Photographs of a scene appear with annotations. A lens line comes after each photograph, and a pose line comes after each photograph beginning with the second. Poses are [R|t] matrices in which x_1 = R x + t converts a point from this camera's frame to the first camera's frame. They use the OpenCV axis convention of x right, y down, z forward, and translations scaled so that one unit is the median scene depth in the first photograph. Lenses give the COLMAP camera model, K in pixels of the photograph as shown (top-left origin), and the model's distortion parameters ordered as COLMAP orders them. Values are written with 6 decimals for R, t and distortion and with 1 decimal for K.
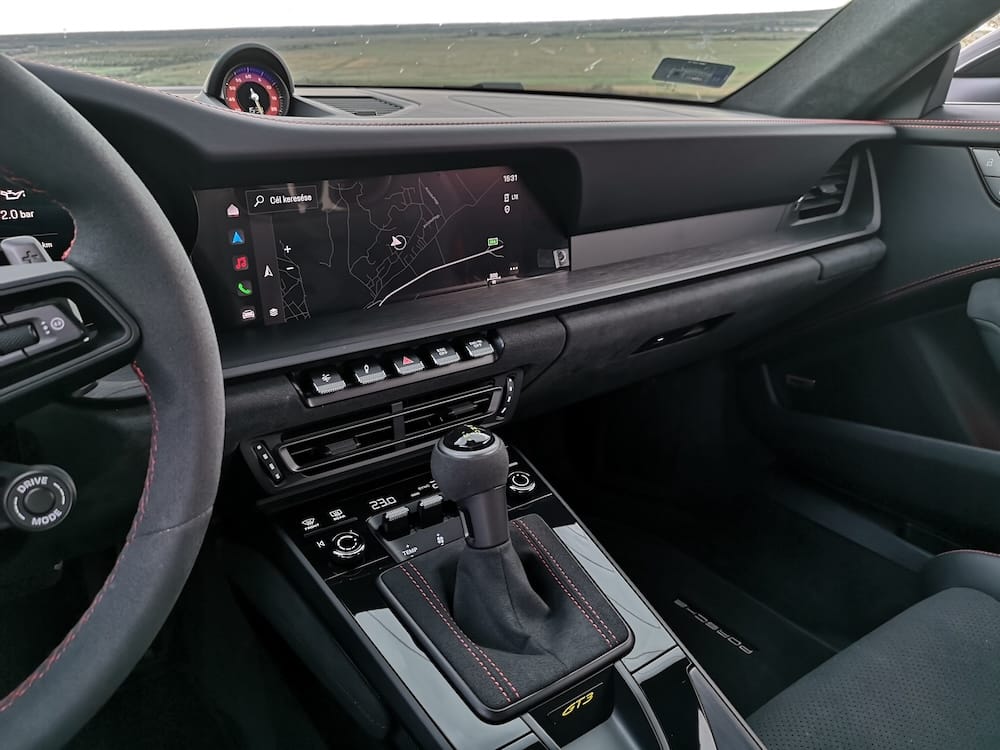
lens RADIAL K [[777.8, 0, 500.7], [0, 777.8, 364.5], [0, 0, 1]] dist [0.054070, -0.069226]
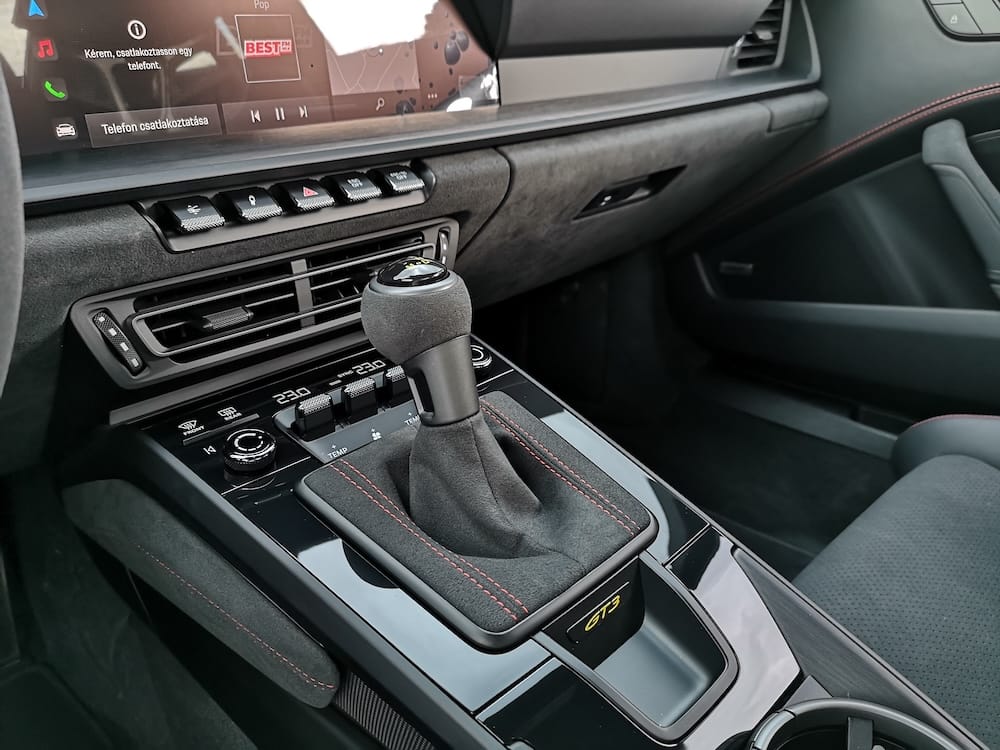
lens RADIAL K [[777.8, 0, 498.1], [0, 777.8, 366.2], [0, 0, 1]] dist [0.054070, -0.069226]
pose [[0.984893, -0.087278, 0.149561, -0.066398], [0.081737, 0.995734, 0.042812, 0.130804], [-0.152660, -0.029940, 0.987825, 0.240771]]
